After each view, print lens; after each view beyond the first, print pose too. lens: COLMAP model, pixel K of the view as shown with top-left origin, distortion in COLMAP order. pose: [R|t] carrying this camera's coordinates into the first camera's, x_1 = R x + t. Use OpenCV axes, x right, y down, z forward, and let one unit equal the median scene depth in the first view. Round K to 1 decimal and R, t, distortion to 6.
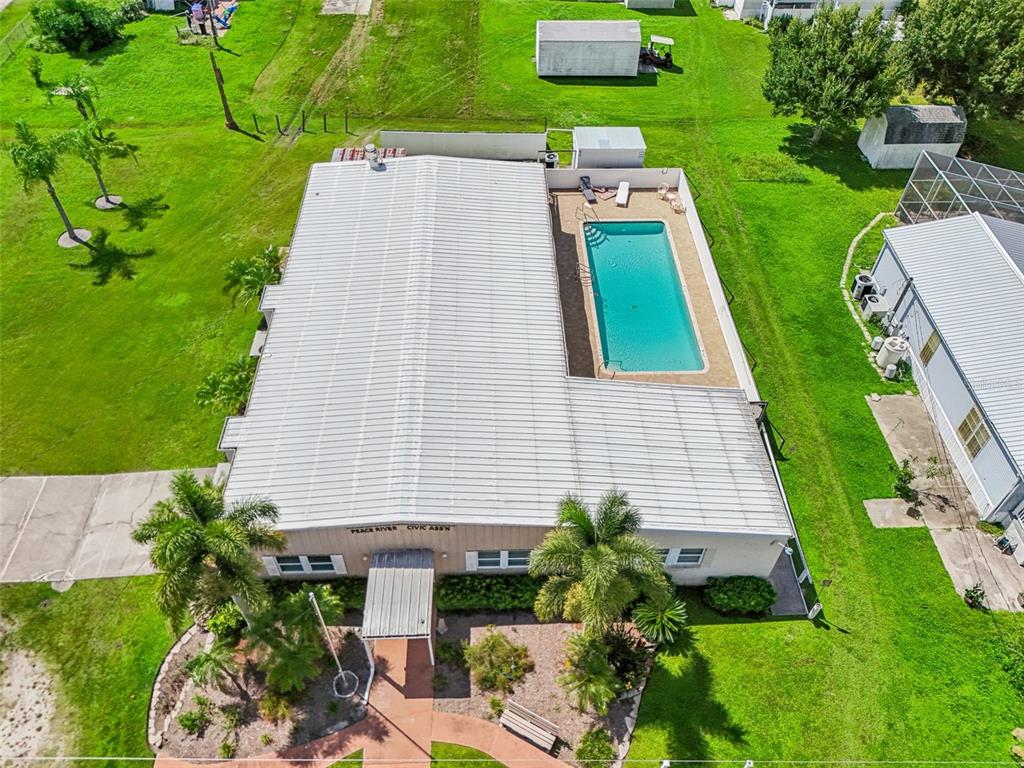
lens RADIAL K [[766.6, 0, 513.1], [0, 766.6, 378.4], [0, 0, 1]] dist [0.050810, -0.041649]
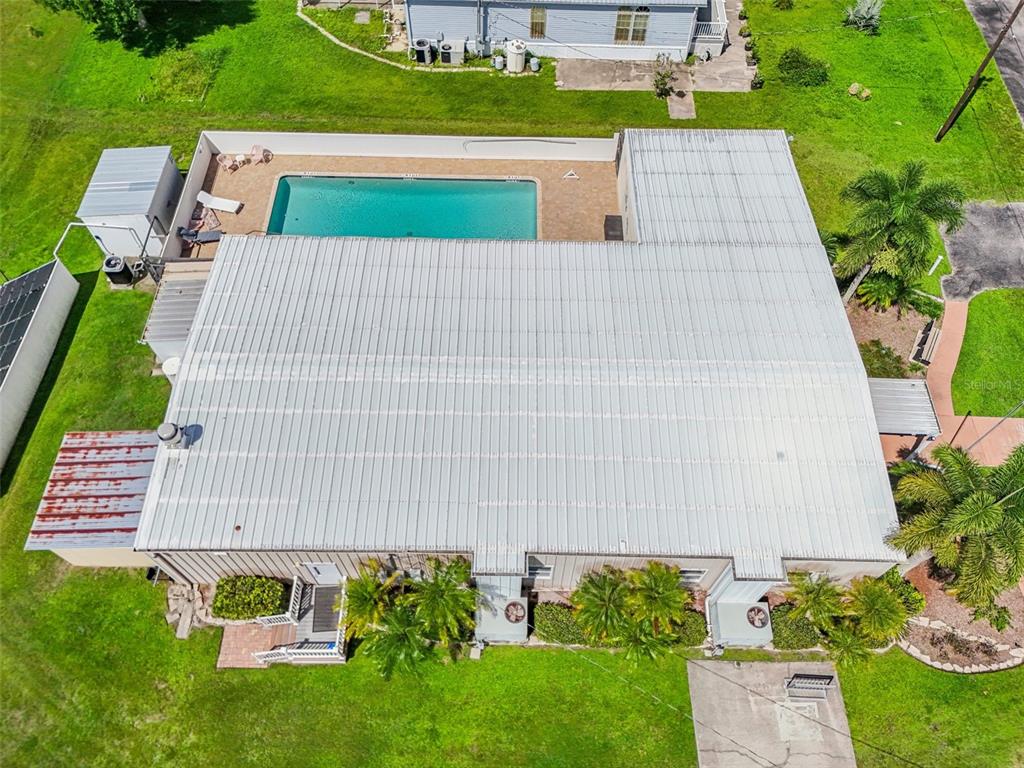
lens RADIAL K [[766.6, 0, 513.1], [0, 766.6, 378.4], [0, 0, 1]] dist [0.050810, -0.041649]
pose [[0.045810, -0.857390, 0.512624, -0.521447], [0.720422, 0.383849, 0.577626, -0.549647], [-0.692021, 0.342845, 0.635267, 0.509662]]
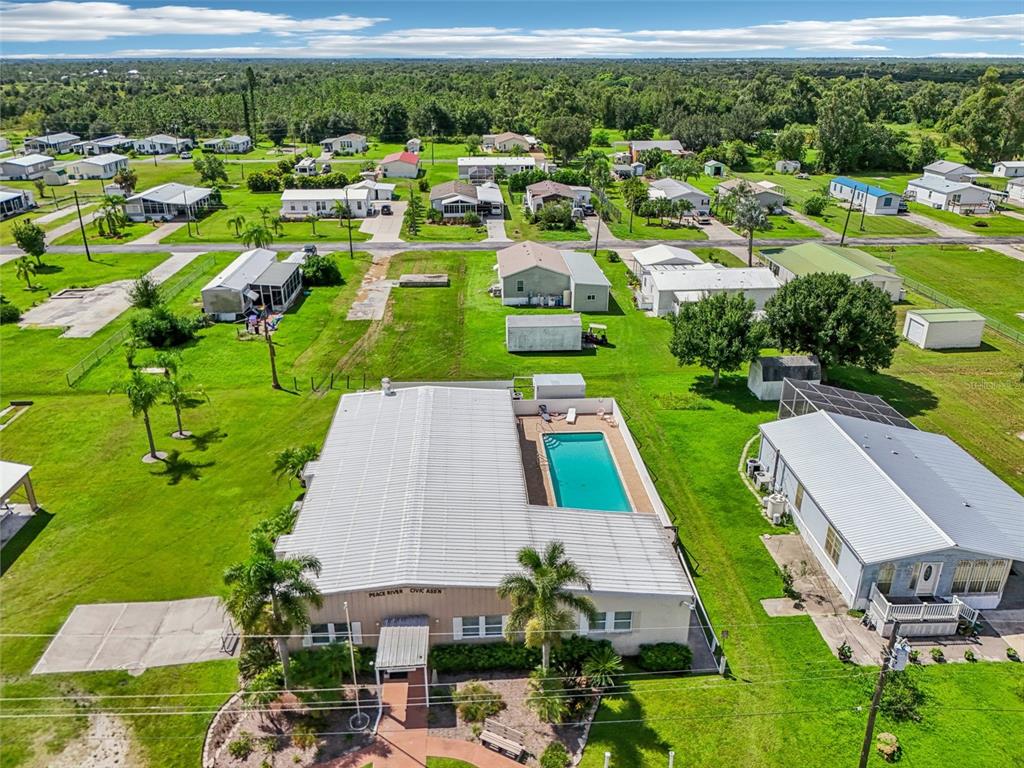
lens RADIAL K [[749.4, 0, 512.0], [0, 749.4, 384.0], [0, 0, 1]] dist [0.078174, -0.088013]
pose [[0.999407, -0.028333, 0.019577, 0.021477], [0.033782, 0.916998, -0.397458, 0.302739], [-0.006691, 0.397884, 0.917411, -0.293026]]
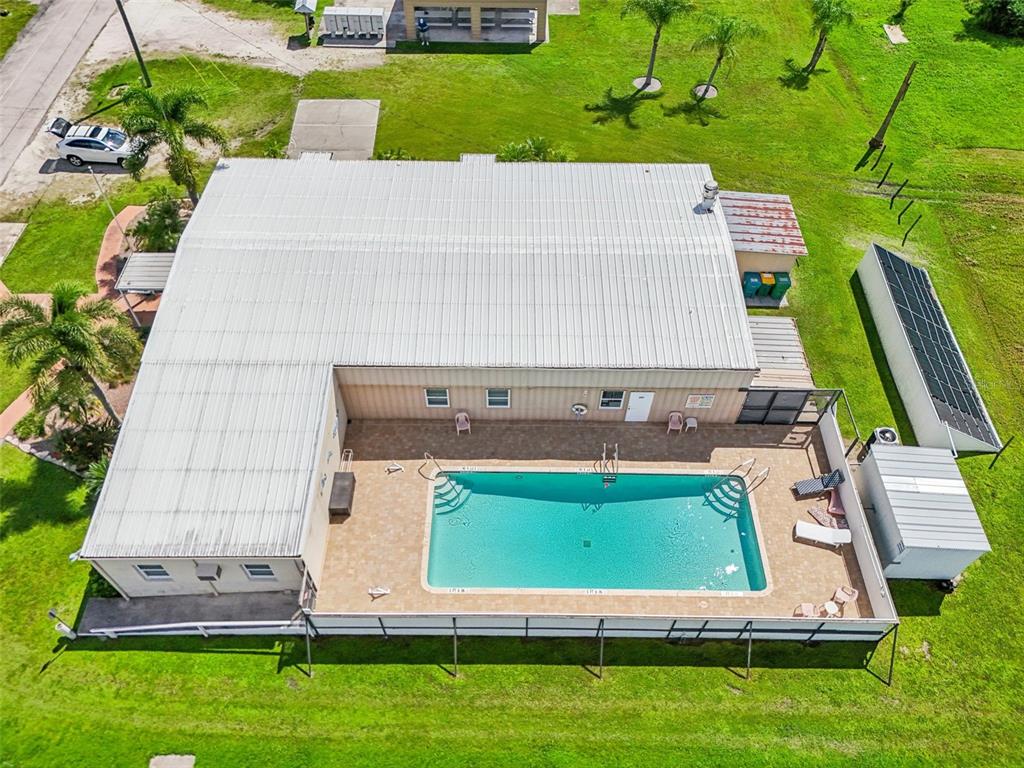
lens RADIAL K [[775.7, 0, 513.3], [0, 775.7, 378.2], [0, 0, 1]] dist [0.046030, -0.038971]
pose [[-0.035362, 0.774345, -0.631774, 0.610489], [-0.736024, 0.407454, 0.540601, -0.606332], [0.676031, 0.484118, 0.555528, 0.578684]]
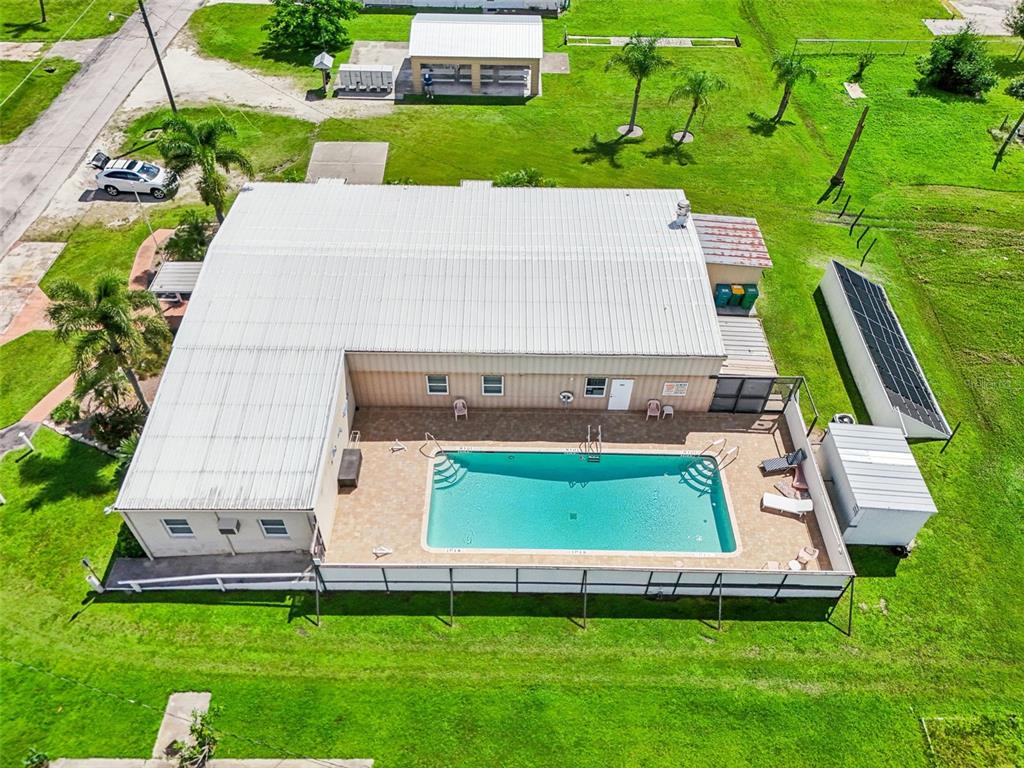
lens RADIAL K [[766.6, 0, 513.1], [0, 766.6, 378.4], [0, 0, 1]] dist [0.050810, -0.041649]
pose [[-0.036732, 0.713327, -0.699868, 0.742779], [-0.738640, 0.452336, 0.499802, -0.612195], [0.673098, 0.535310, 0.510277, 0.589265]]
